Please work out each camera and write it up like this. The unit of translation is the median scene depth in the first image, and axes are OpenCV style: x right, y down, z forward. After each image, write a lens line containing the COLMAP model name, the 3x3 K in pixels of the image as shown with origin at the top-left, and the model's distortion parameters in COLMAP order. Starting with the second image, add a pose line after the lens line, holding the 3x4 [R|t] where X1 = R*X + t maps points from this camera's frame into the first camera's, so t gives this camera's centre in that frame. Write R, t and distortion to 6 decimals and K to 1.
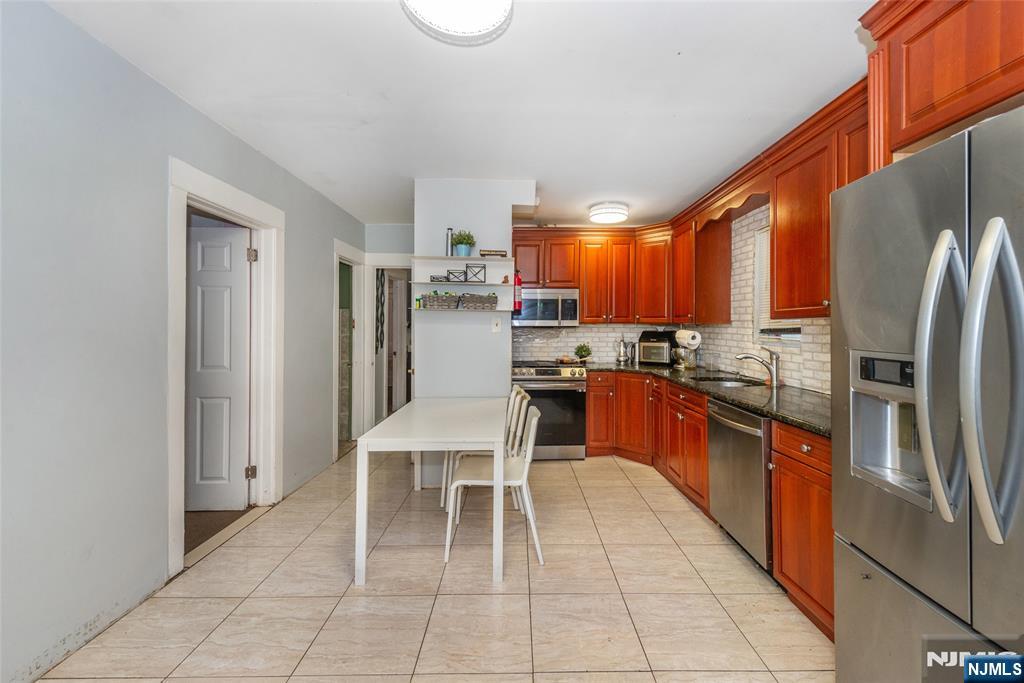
lens RADIAL K [[410.8, 0, 520.3], [0, 410.8, 322.5], [0, 0, 1]] dist [0.011471, -0.000916]
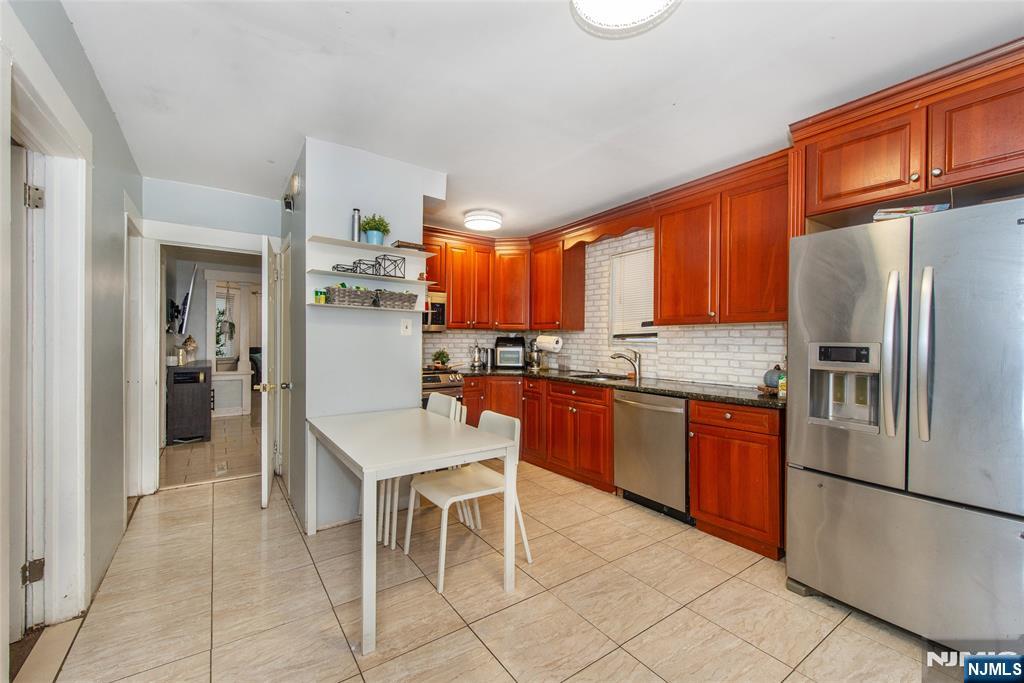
lens RADIAL K [[418.0, 0, 505.6], [0, 418.0, 339.6], [0, 0, 1]] dist [0.004456, -0.000492]
pose [[0.828638, 0.003854, 0.559771, -0.392649], [-0.012559, 0.999853, 0.011708, 0.020114], [-0.559644, -0.016732, 0.828565, 0.132568]]
